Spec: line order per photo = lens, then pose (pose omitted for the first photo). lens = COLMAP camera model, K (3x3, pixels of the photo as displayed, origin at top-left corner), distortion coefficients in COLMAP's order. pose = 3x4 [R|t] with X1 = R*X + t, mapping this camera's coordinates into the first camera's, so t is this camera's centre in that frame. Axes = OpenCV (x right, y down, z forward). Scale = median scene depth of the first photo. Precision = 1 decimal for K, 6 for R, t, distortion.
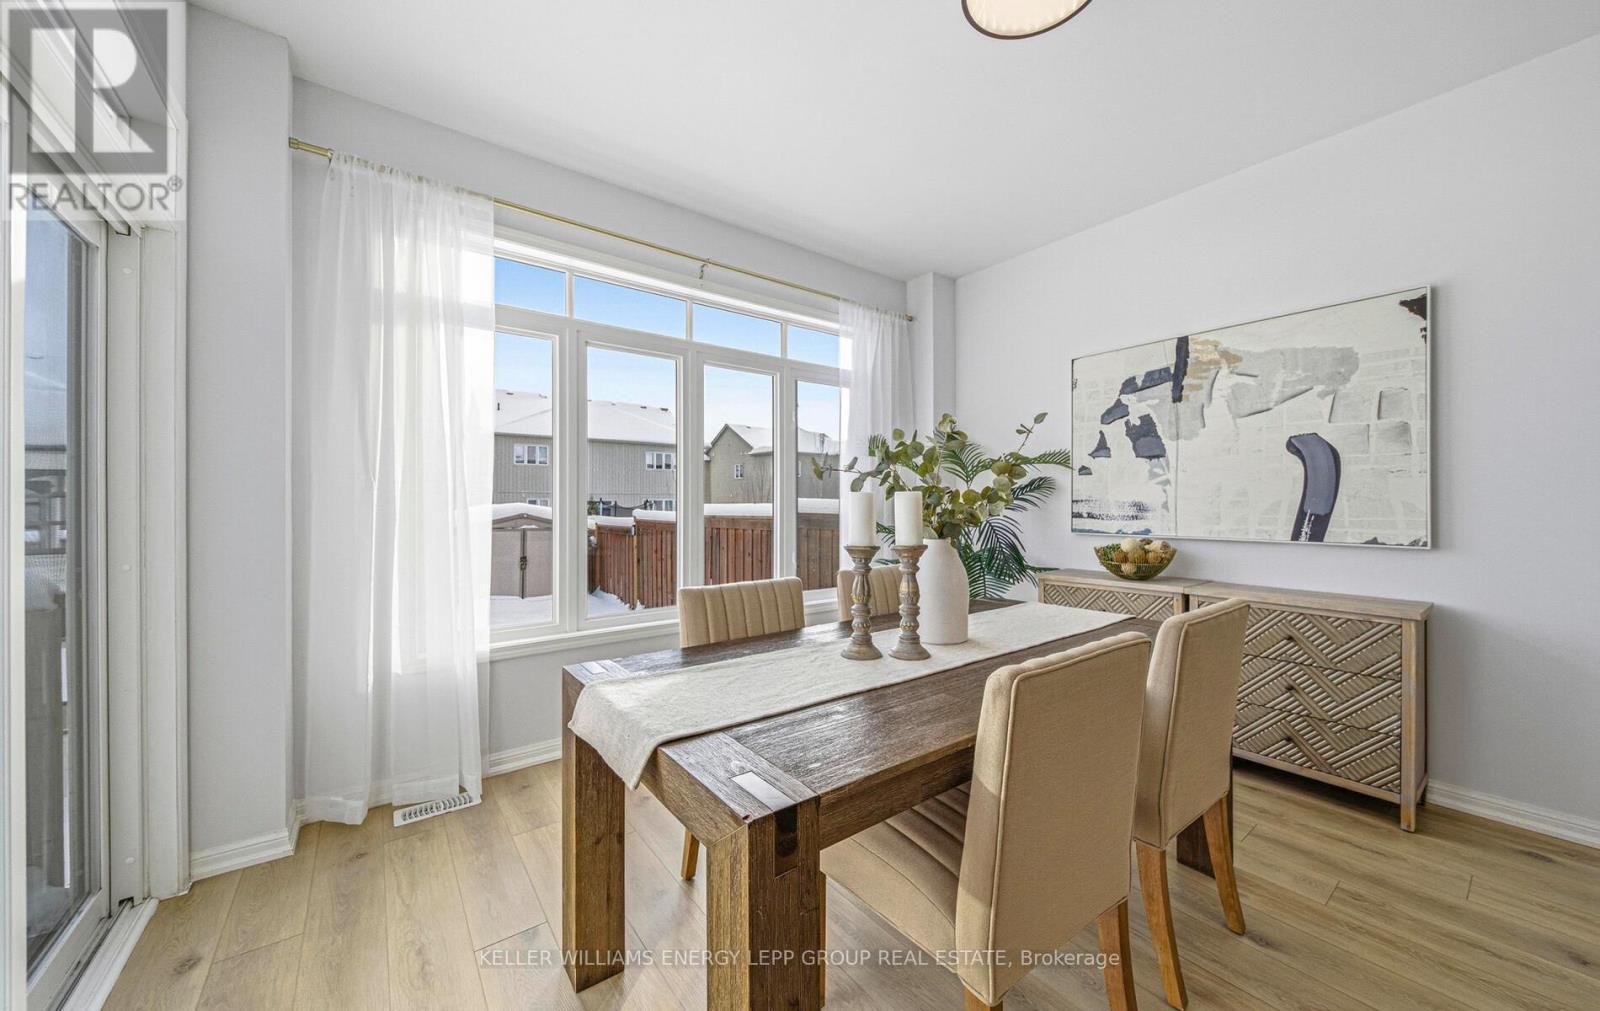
lens RADIAL K [[571.2, 0, 800.0], [0, 571.2, 505.5], [0, 0, 1]] dist [-0.004875, -0.000115]
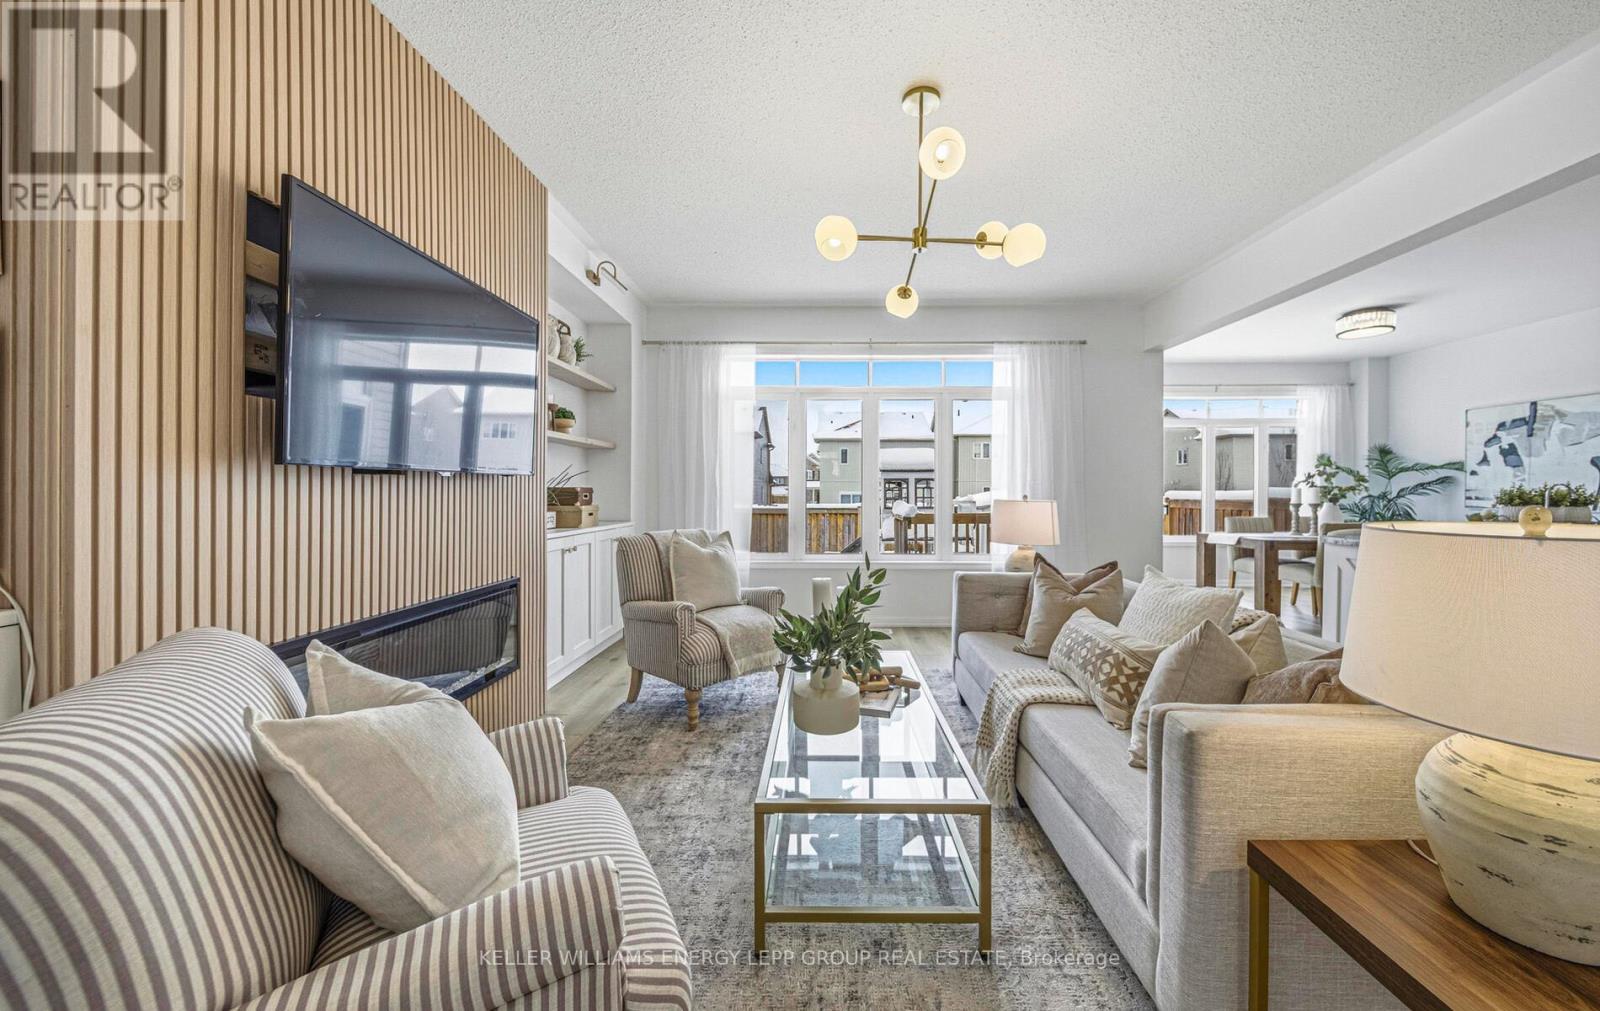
lens RADIAL K [[587.7, 0, 805.7], [0, 587.7, 492.5], [0, 0, 1]] dist [-0.007318, -0.000069]
pose [[0.790176, 0.004282, -0.612865, -0.038190], [-0.002669, 0.999990, 0.003547, -0.000790], [0.612874, -0.001167, 0.790180, -1.879641]]
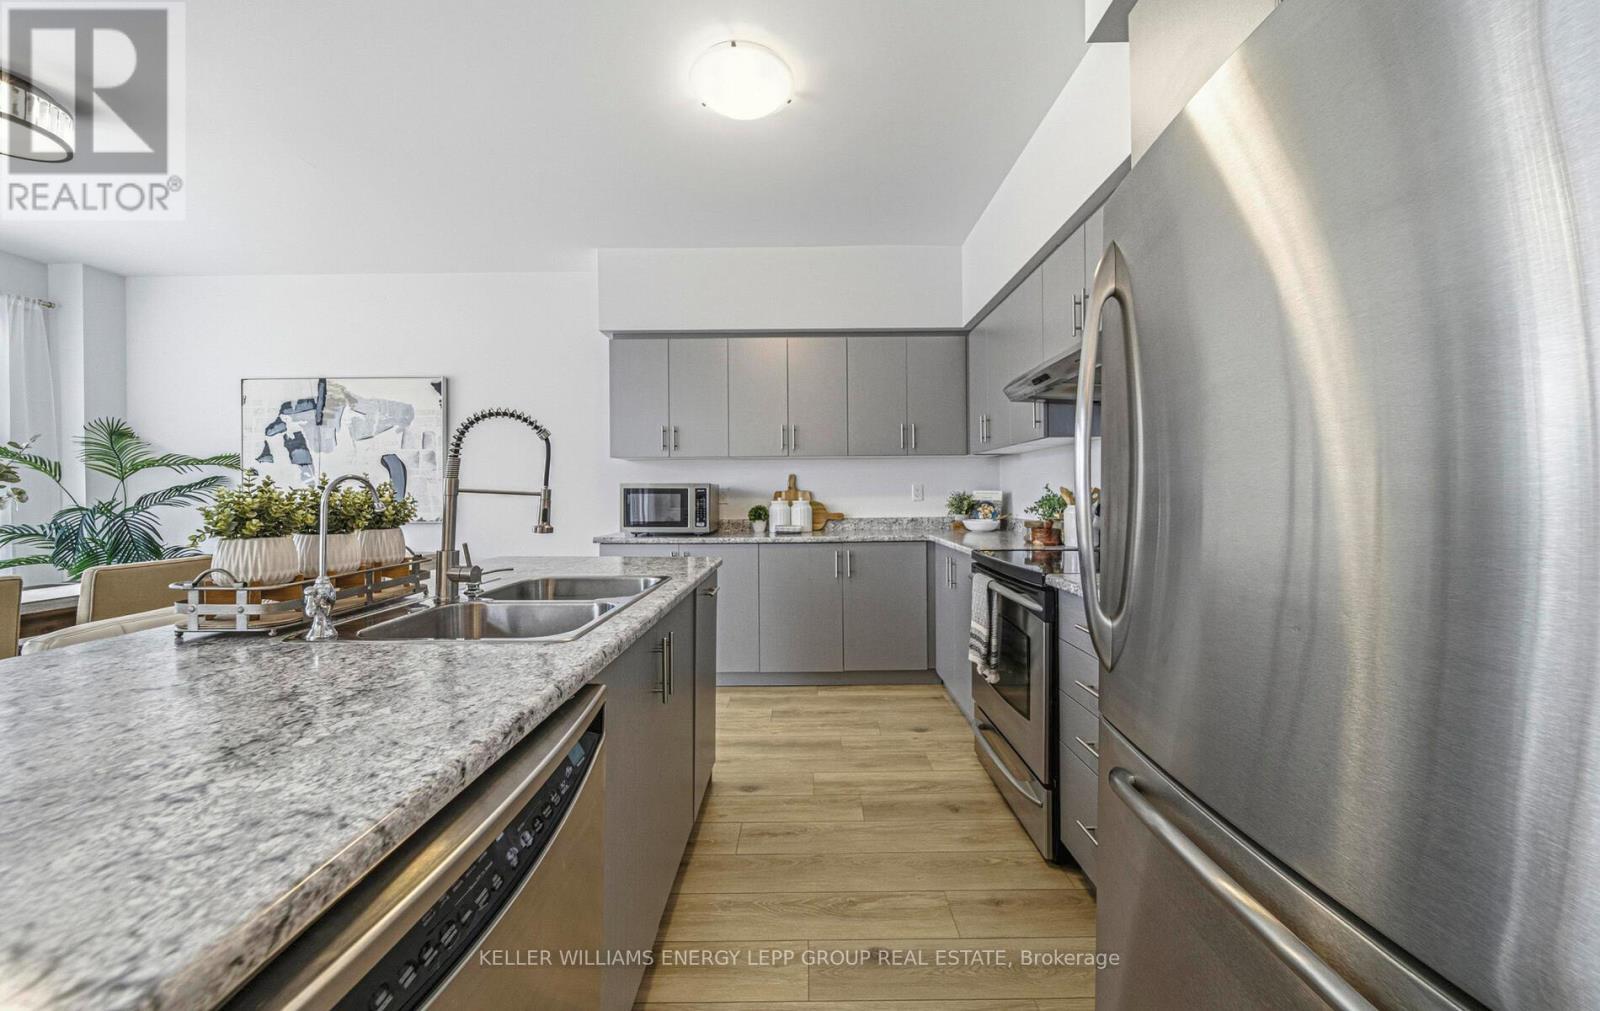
lens RADIAL K [[564.9, 0, 799.7], [0, 564.9, 501.0], [0, 0, 1]] dist [-0.008584, -0.000104]
pose [[0.599646, -0.011384, 0.800184, 0.263863], [0.007826, 0.999934, 0.008361, 0.000244], [-0.800227, 0.001248, 0.599696, -0.725690]]
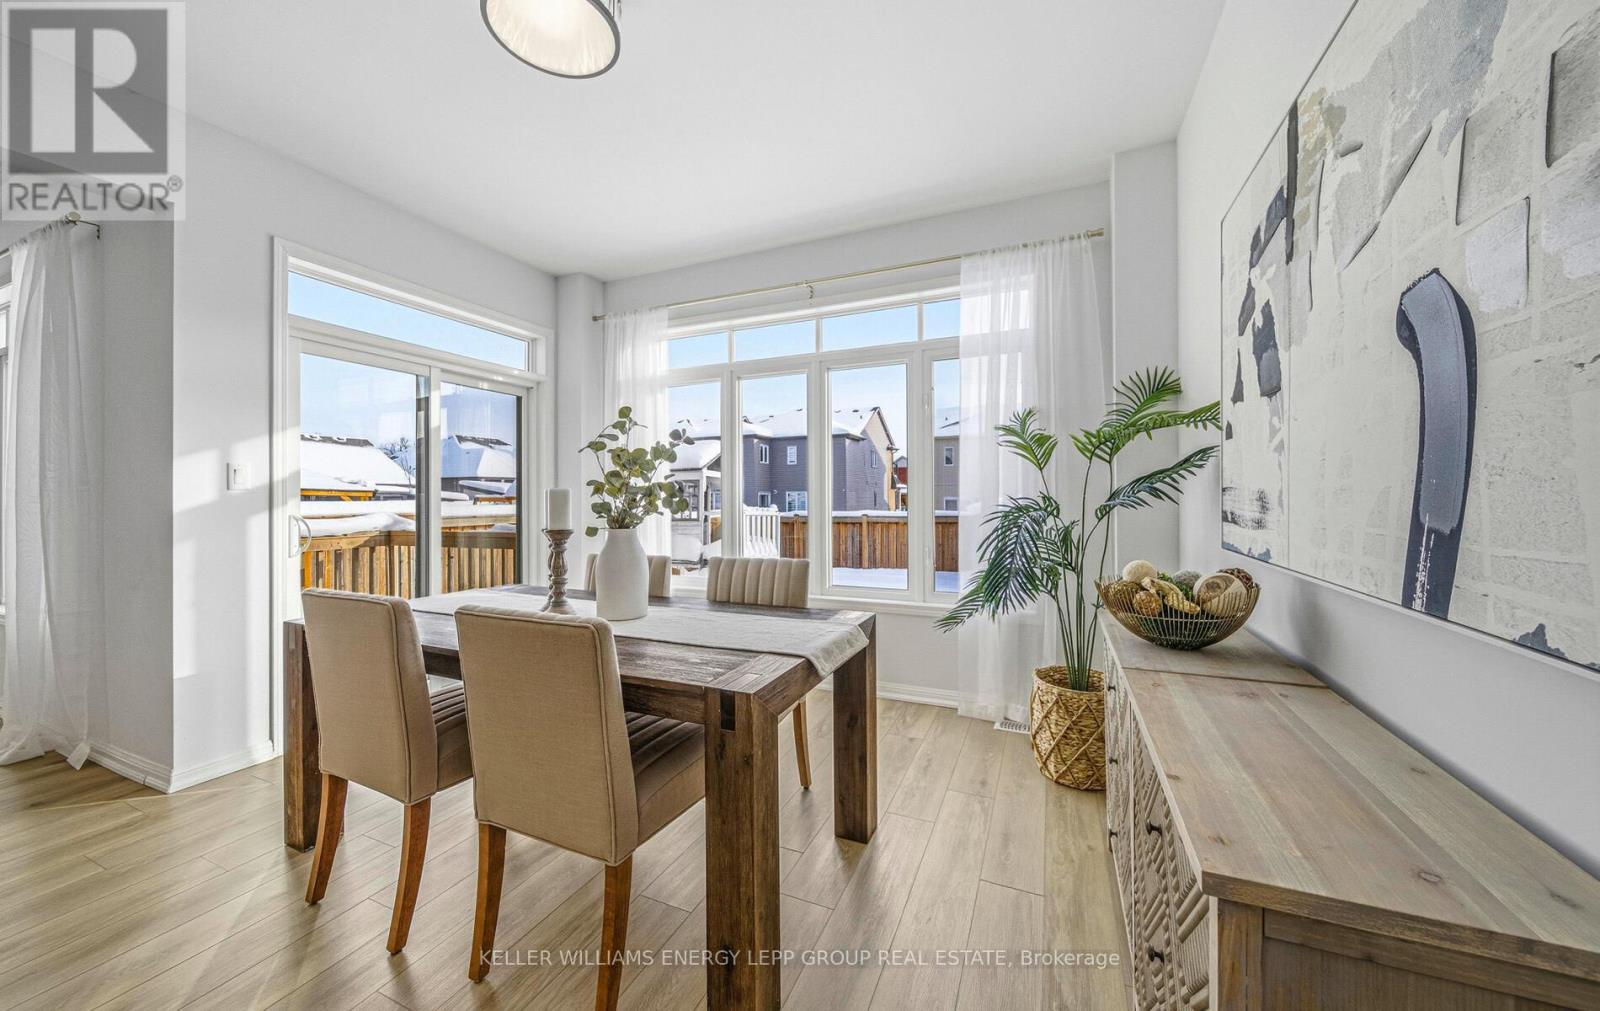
lens RADIAL K [[569.9, 0, 806.7], [0, 569.9, 497.4], [0, 0, 1]] dist [-0.003653, -0.000479]
pose [[0.486467, 0.000080, -0.873699, 0.839810], [0.003346, 0.999992, 0.001954, -0.003486], [0.873693, -0.003874, 0.486463, 0.455488]]
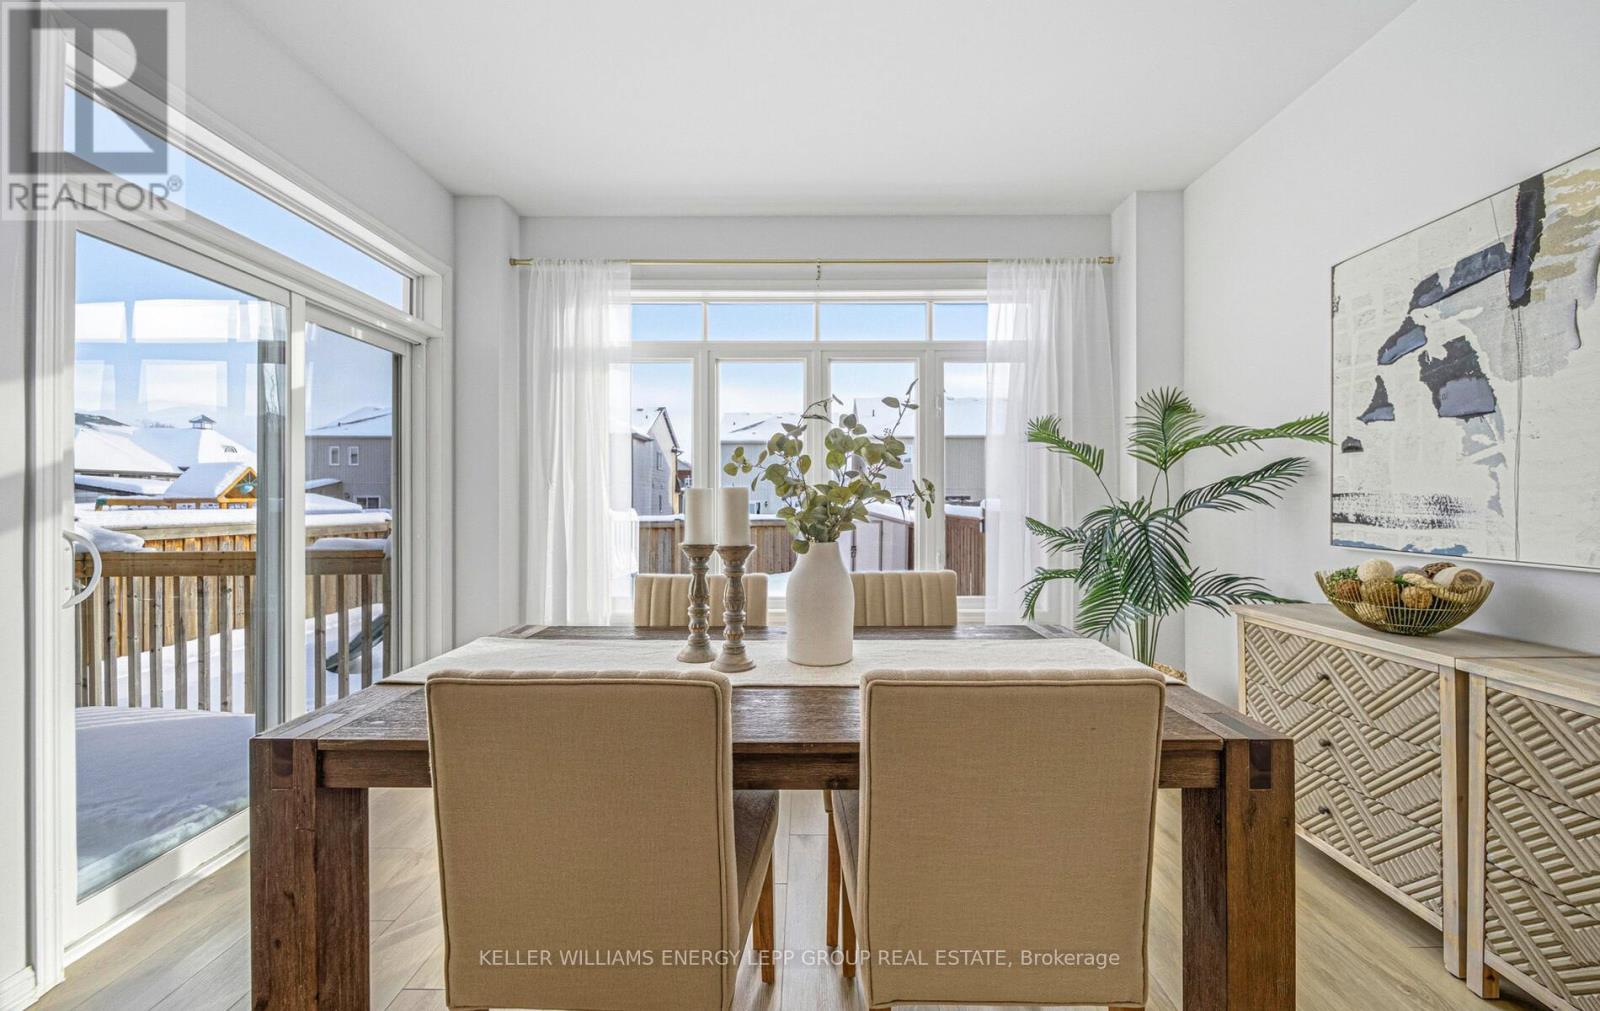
lens RADIAL K [[569.9, 0, 806.7], [0, 569.9, 497.4], [0, 0, 1]] dist [-0.003653, -0.000479]
pose [[0.795101, -0.001715, -0.606475, 0.444082], [-0.001039, 0.999991, -0.004189, -0.002252], [0.606477, 0.003960, 0.795091, 0.183724]]
